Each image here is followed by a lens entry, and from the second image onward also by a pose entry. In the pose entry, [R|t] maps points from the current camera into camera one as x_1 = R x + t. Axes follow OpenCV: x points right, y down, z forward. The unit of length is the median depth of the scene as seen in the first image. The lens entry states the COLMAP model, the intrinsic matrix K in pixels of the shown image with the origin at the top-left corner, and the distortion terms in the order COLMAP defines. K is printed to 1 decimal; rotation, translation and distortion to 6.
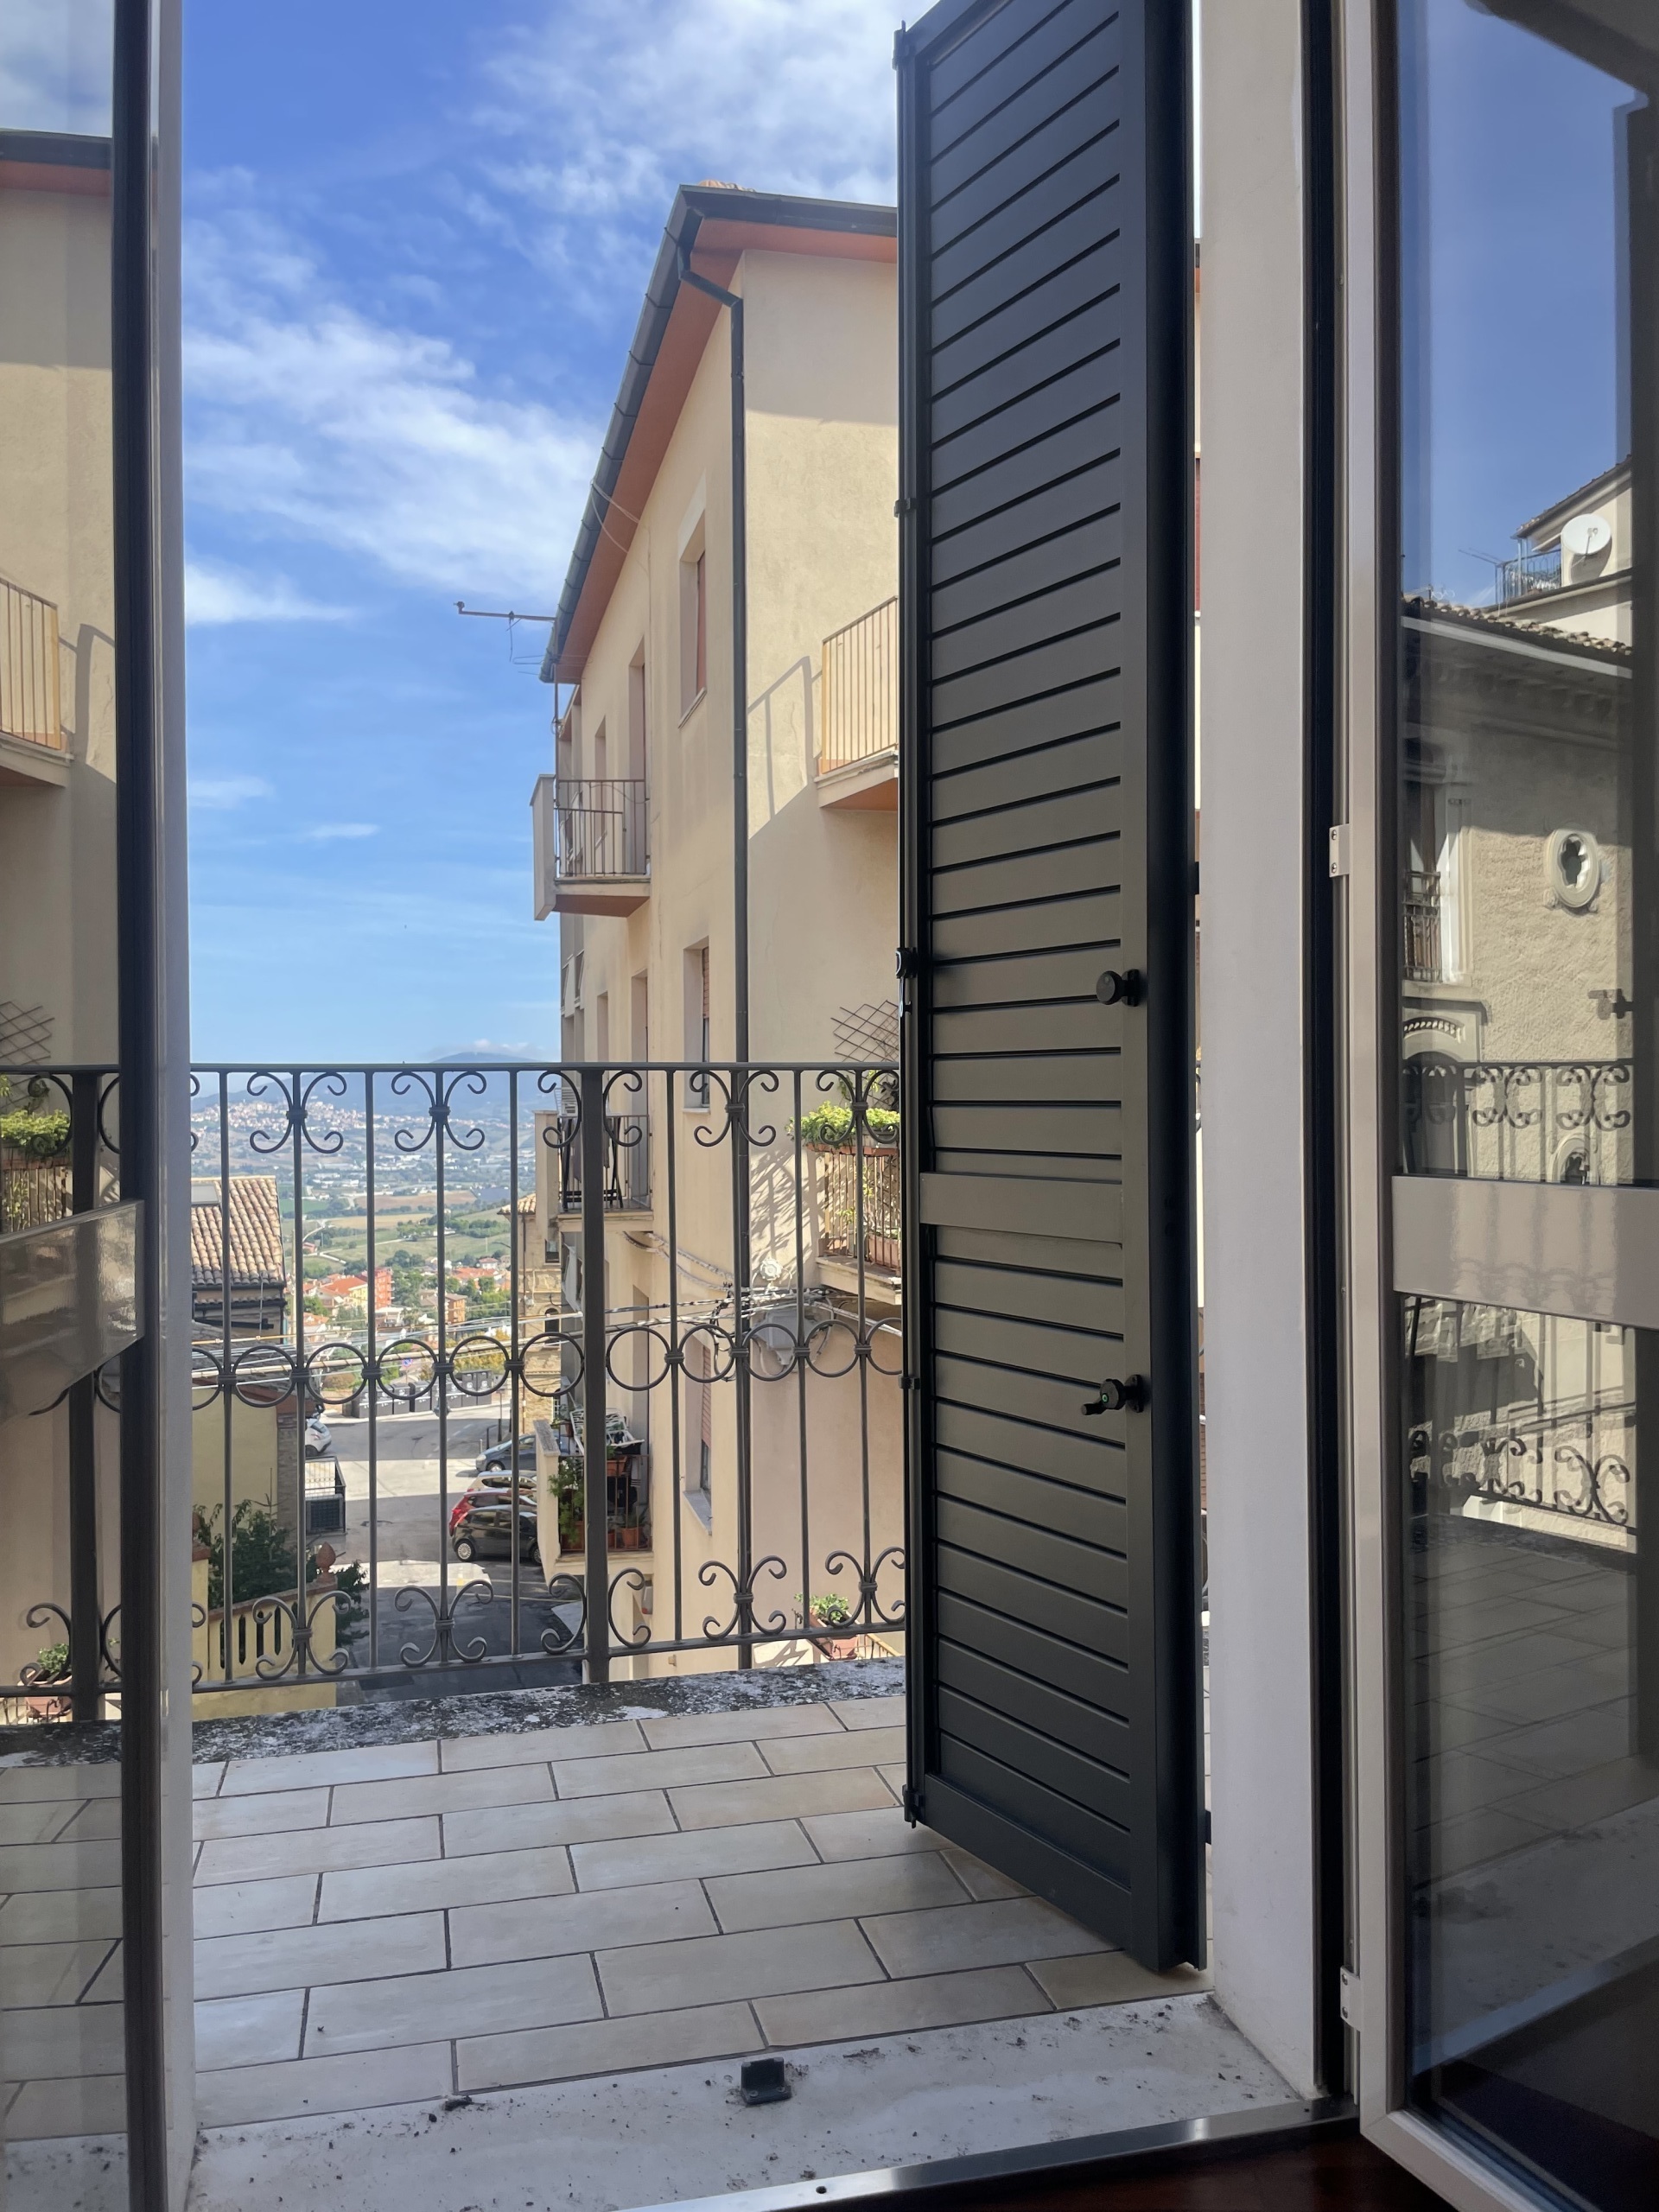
lens RADIAL K [[1706.8, 0, 798.8], [0, 1706.8, 1097.1], [0, 0, 1]] dist [0.141371, -0.214121]
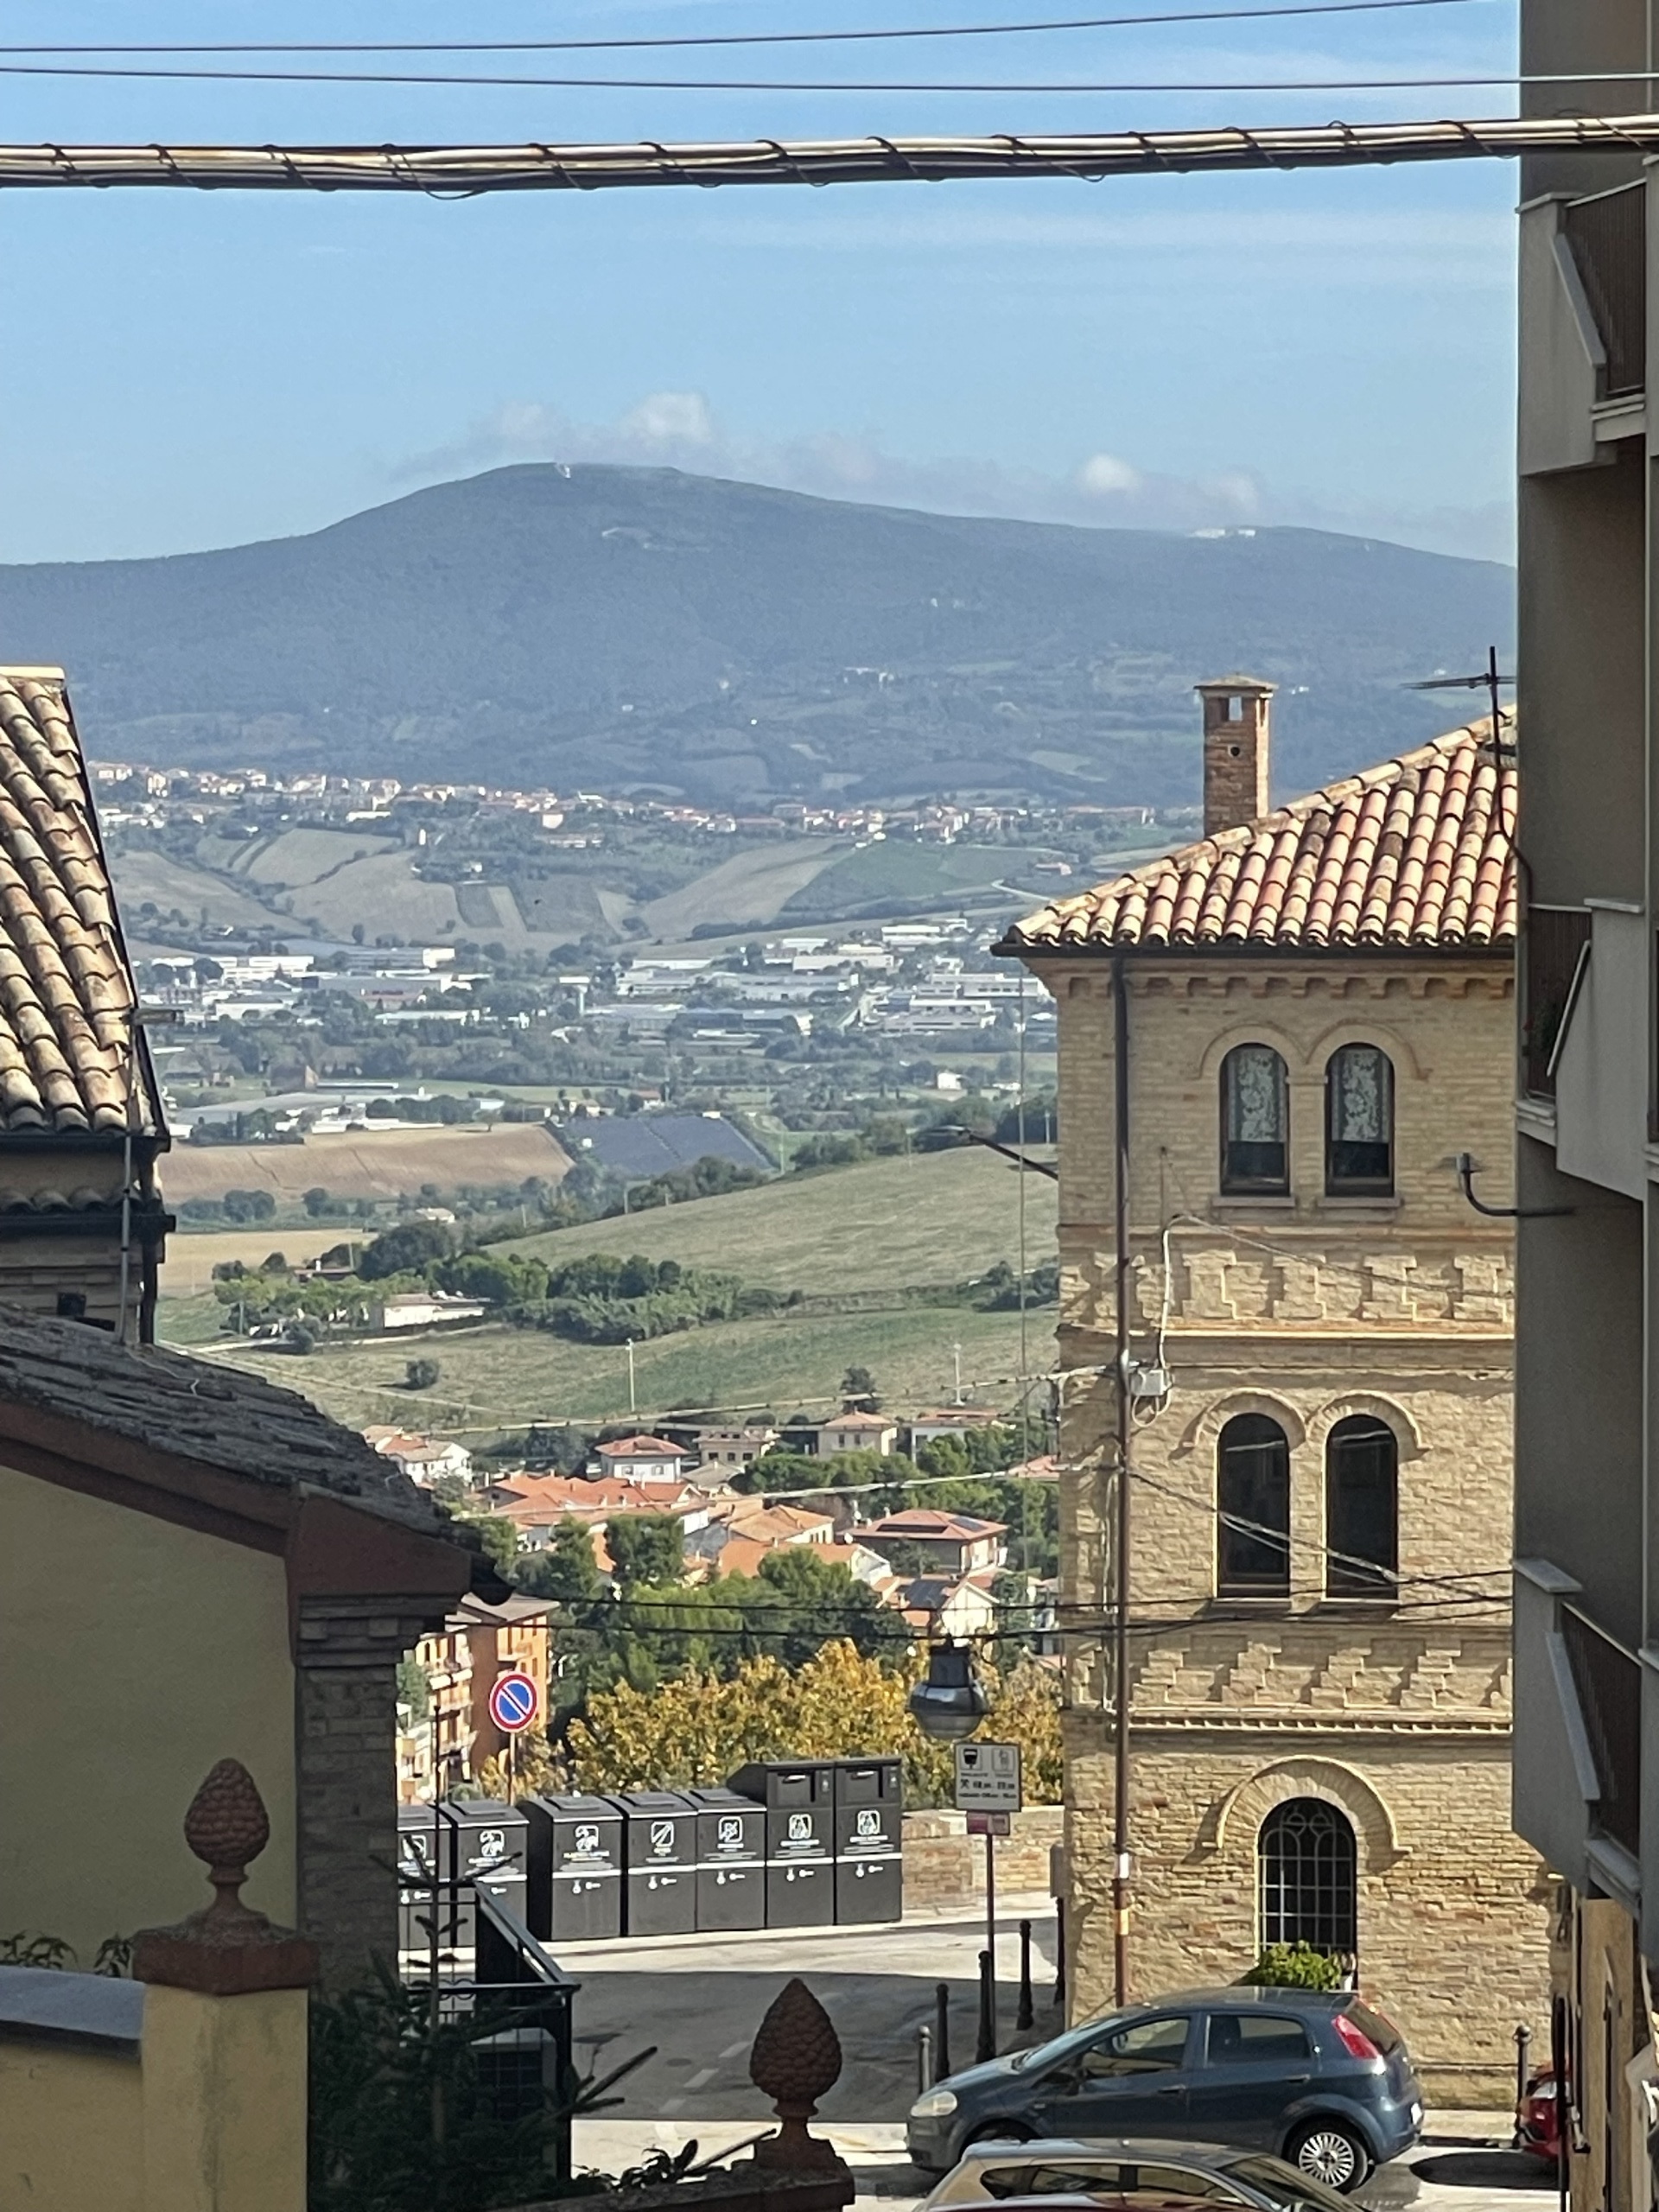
lens RADIAL K [[8283.5, 0, 829.5], [0, 8283.5, 1106.0], [0, 0, 1]] dist [-0.624747, 34.168328]
pose [[0.990743, 0.008474, -0.135490, -0.075272], [-0.003870, 0.999407, 0.034212, 0.065583], [0.135699, -0.033371, 0.990188, 0.014452]]
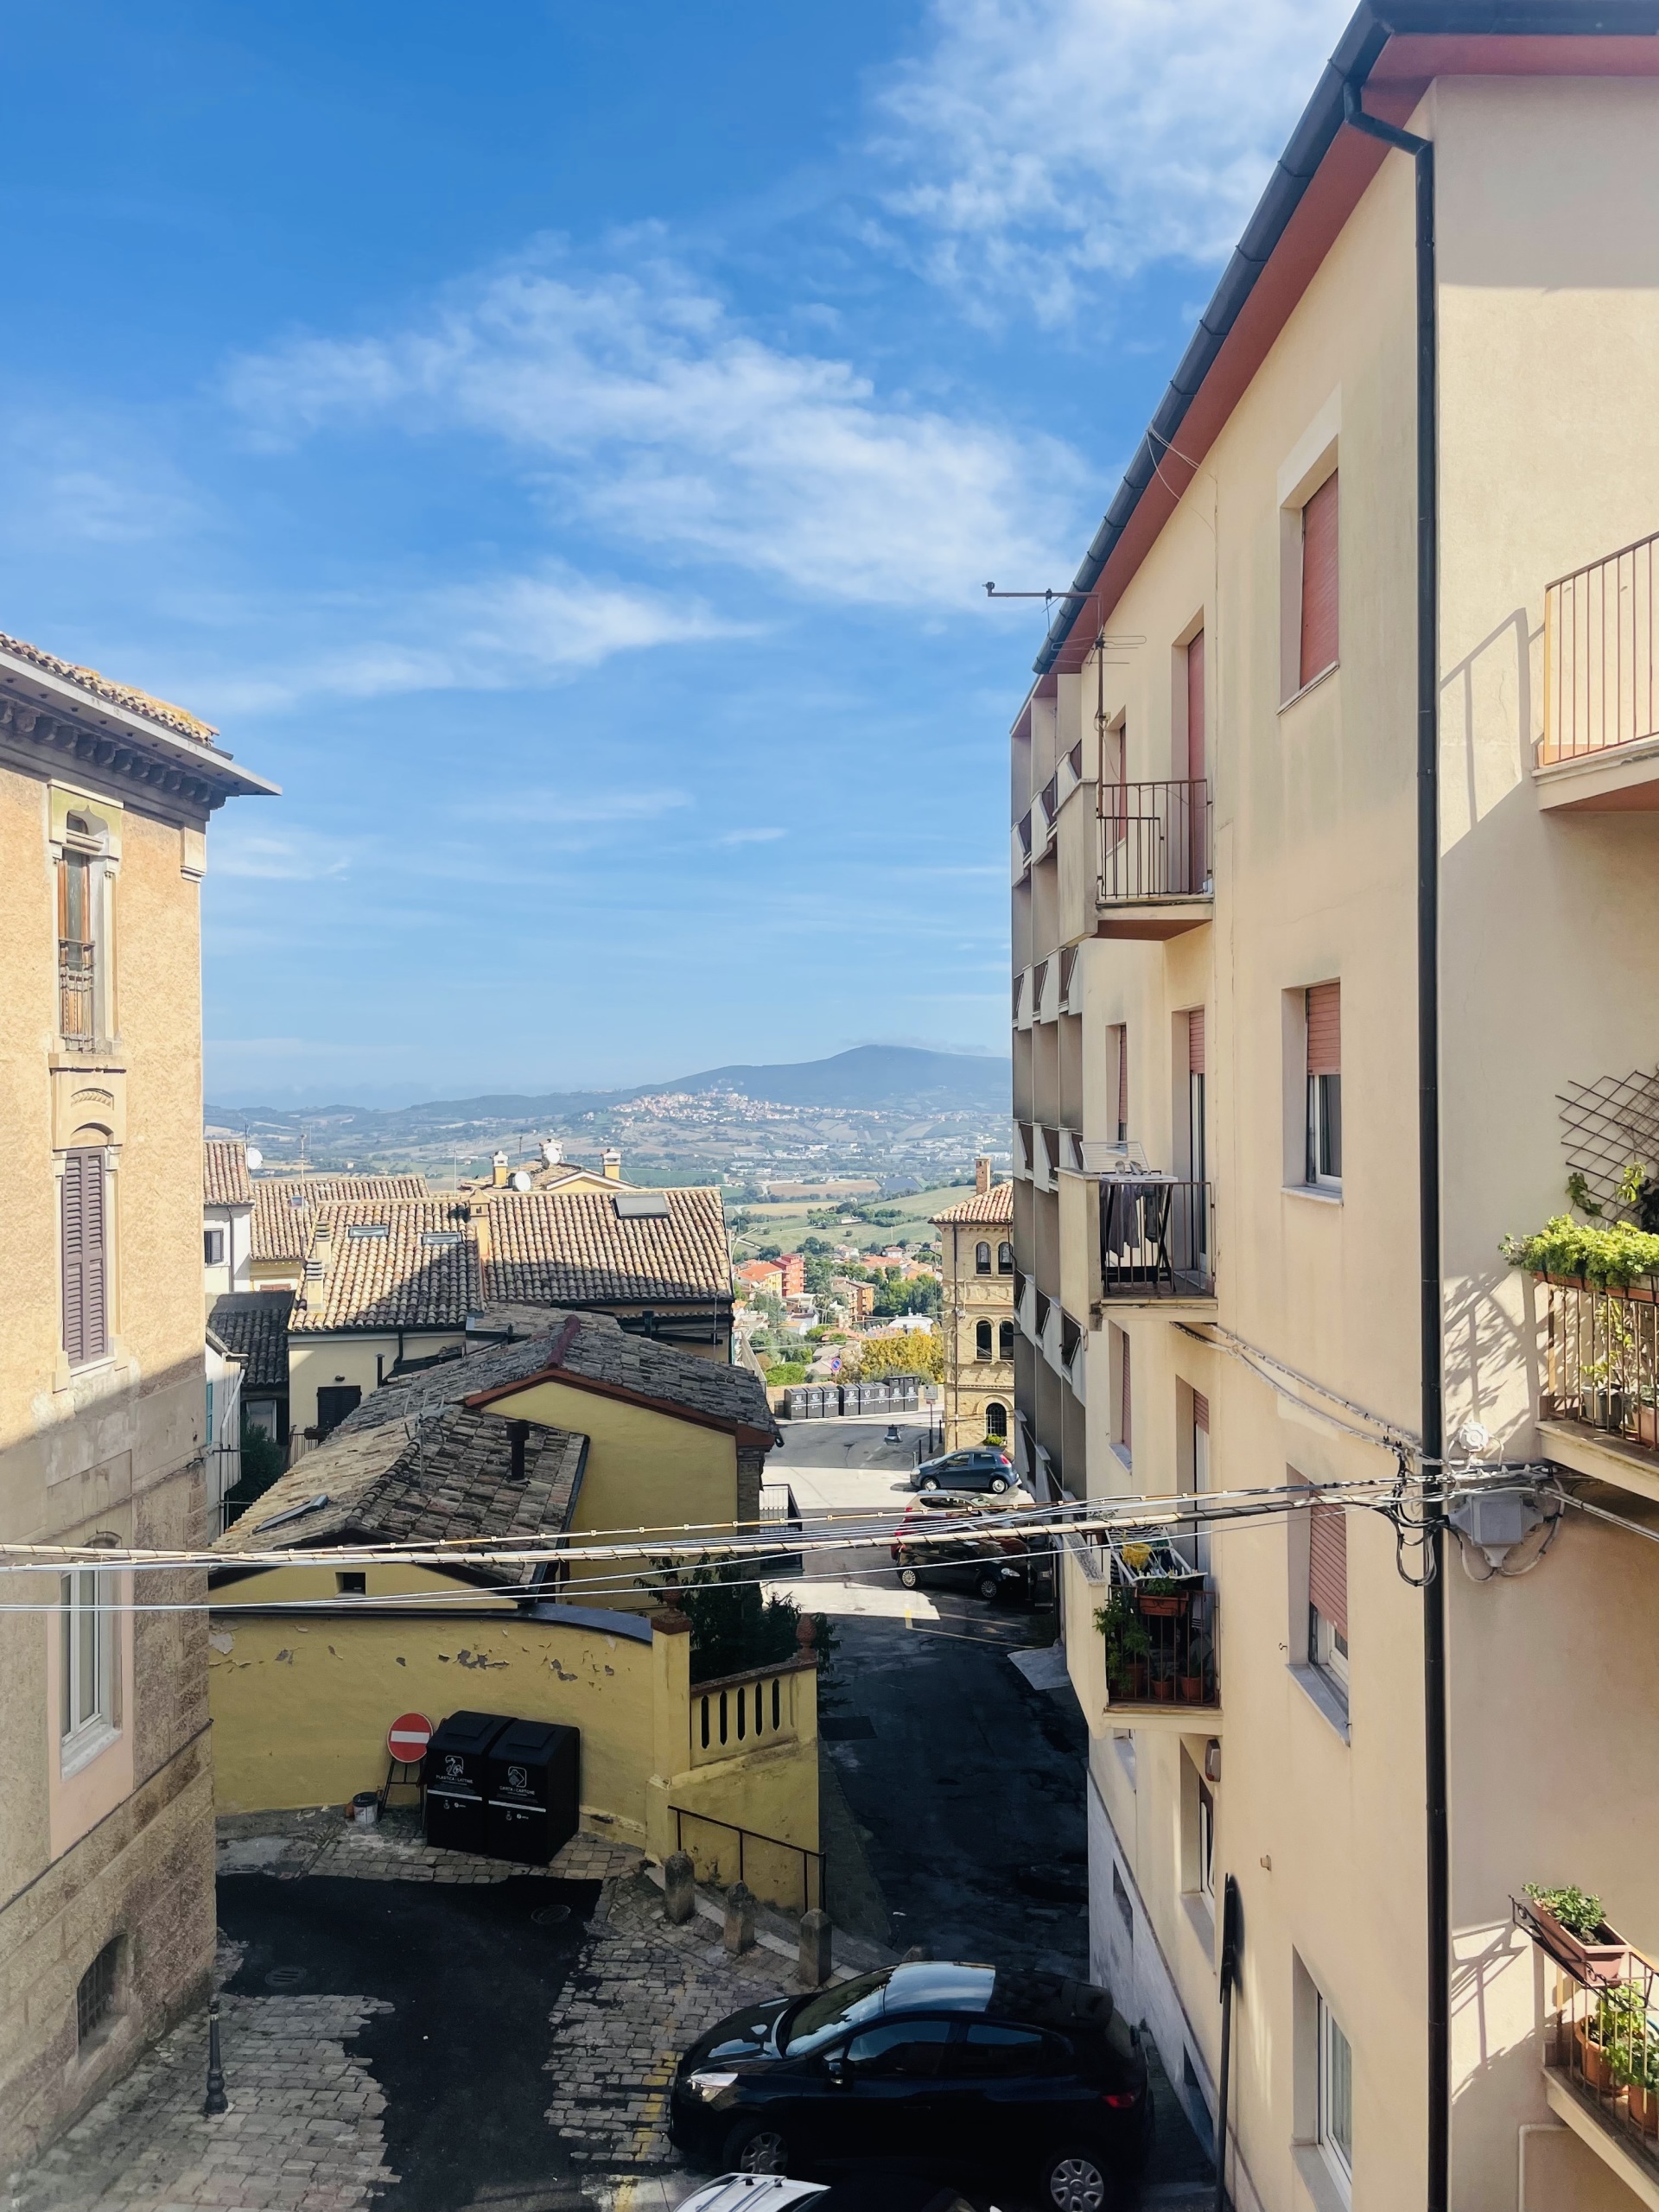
lens RADIAL K [[1667.0, 0, 844.2], [0, 1667.0, 1076.3], [0, 0, 1]] dist [0.087966, -0.007333]
pose [[0.979971, -0.001174, -0.199136, -0.040543], [0.000509, 0.999994, -0.003386, -0.015588], [0.199139, 0.003217, 0.979966, 0.067033]]
